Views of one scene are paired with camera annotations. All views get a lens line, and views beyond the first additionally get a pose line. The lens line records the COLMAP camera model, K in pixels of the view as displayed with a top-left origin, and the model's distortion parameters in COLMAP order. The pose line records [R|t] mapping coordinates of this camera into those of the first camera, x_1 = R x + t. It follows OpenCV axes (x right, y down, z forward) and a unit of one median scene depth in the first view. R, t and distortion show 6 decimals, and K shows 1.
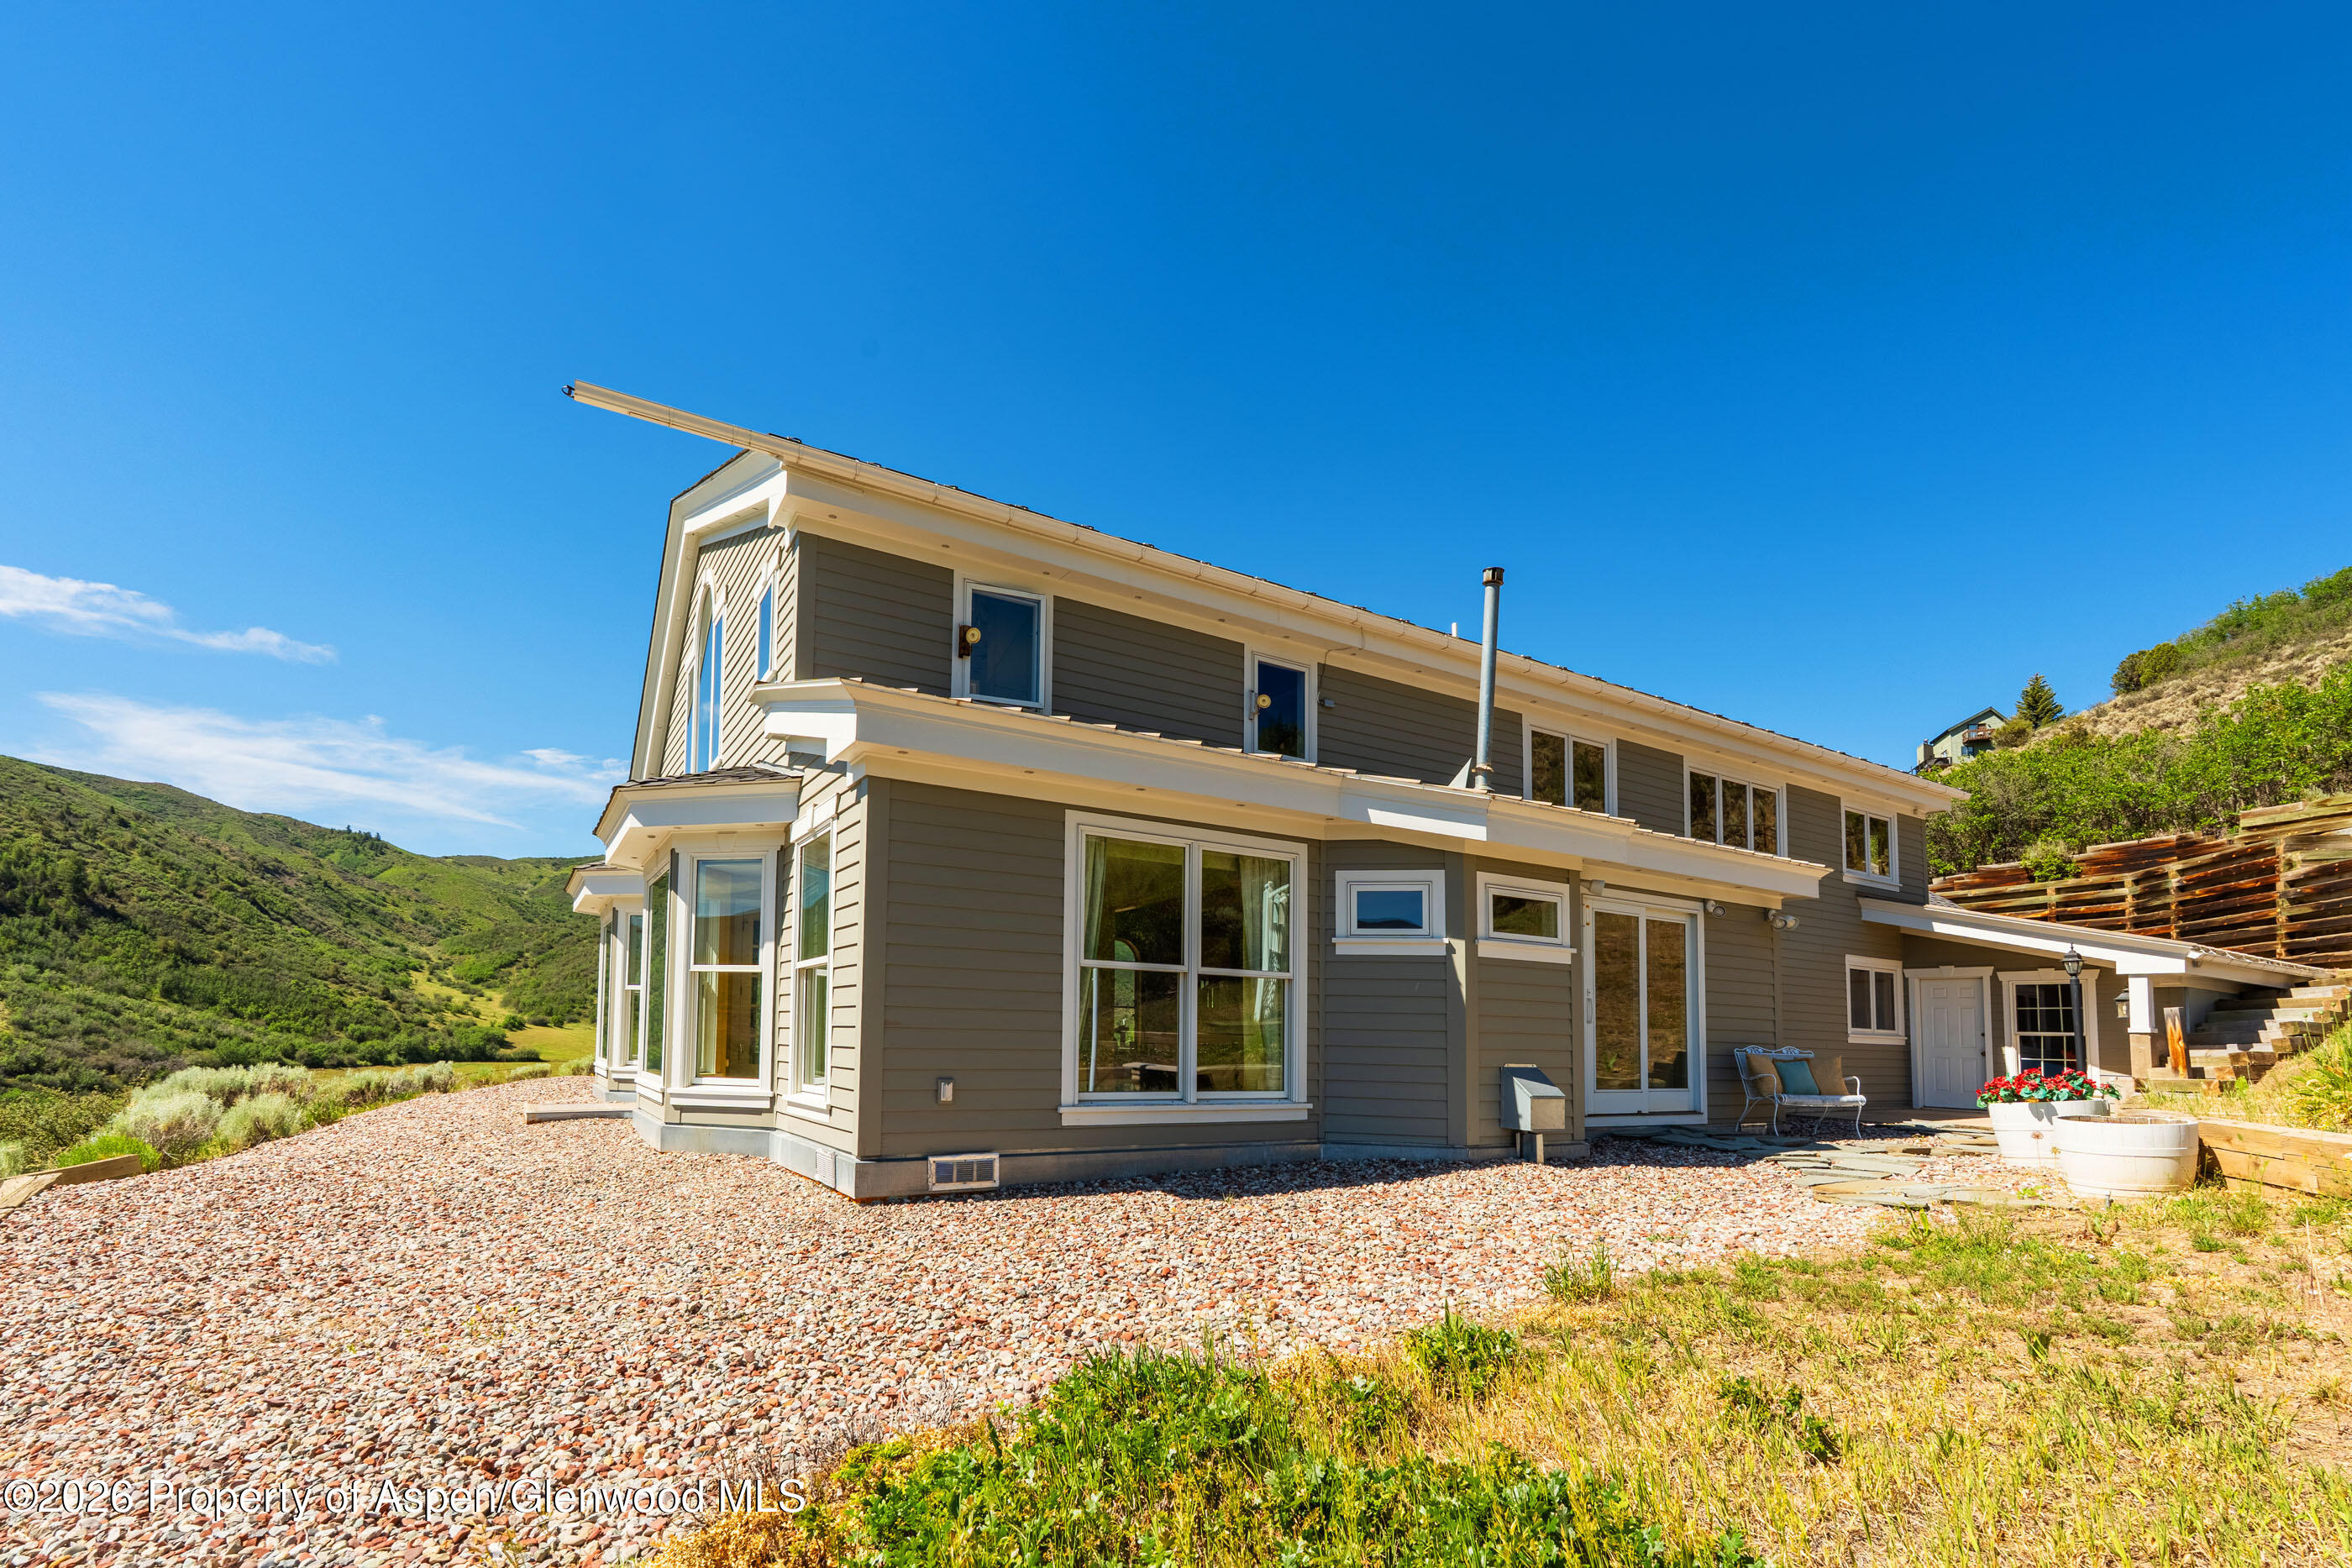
lens RADIAL K [[1137.7, 0, 1175.0], [0, 1137.7, 938.5], [0, 0, 1]] dist [0.000043, 0.000352]
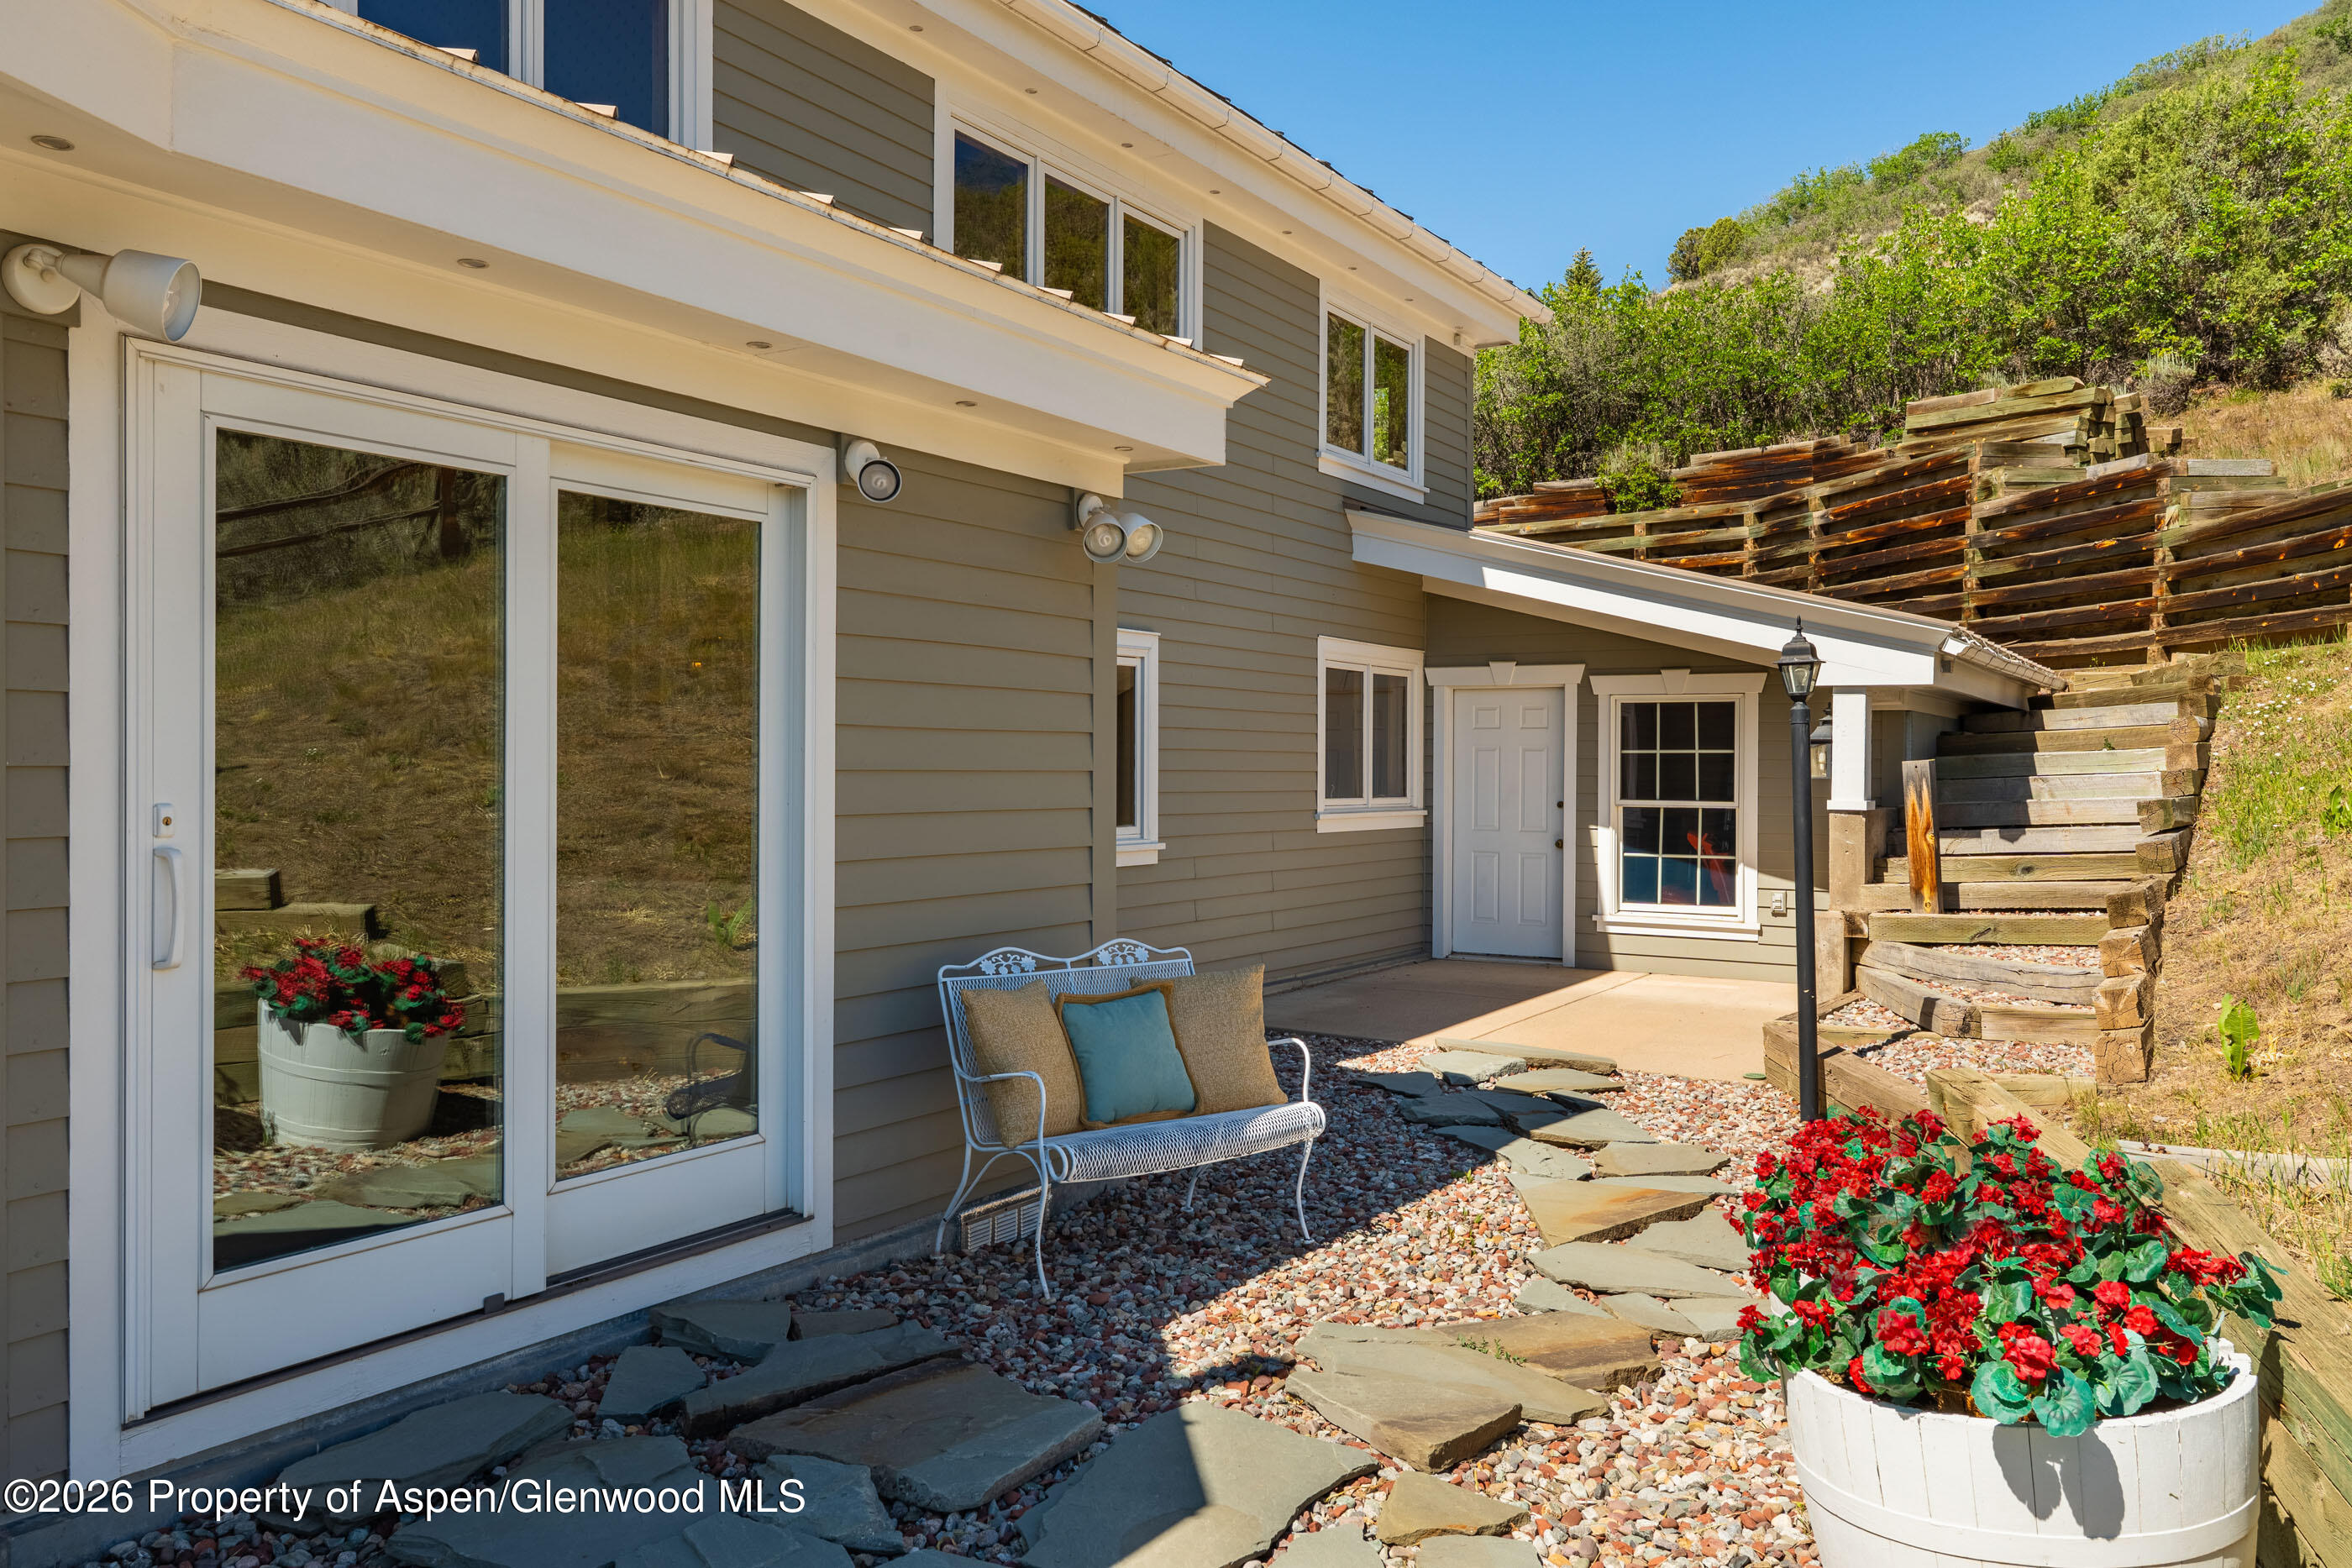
lens RADIAL K [[1771.5, 0, 1176.0], [0, 1771.5, 784.0], [0, 0, 1]] dist [0.001086, -0.000572]
pose [[0.906101, -0.023735, 0.422395, 0.212596], [-0.020792, 0.994720, 0.100499, 0.002818], [-0.422550, -0.099845, 0.900823, 0.341355]]
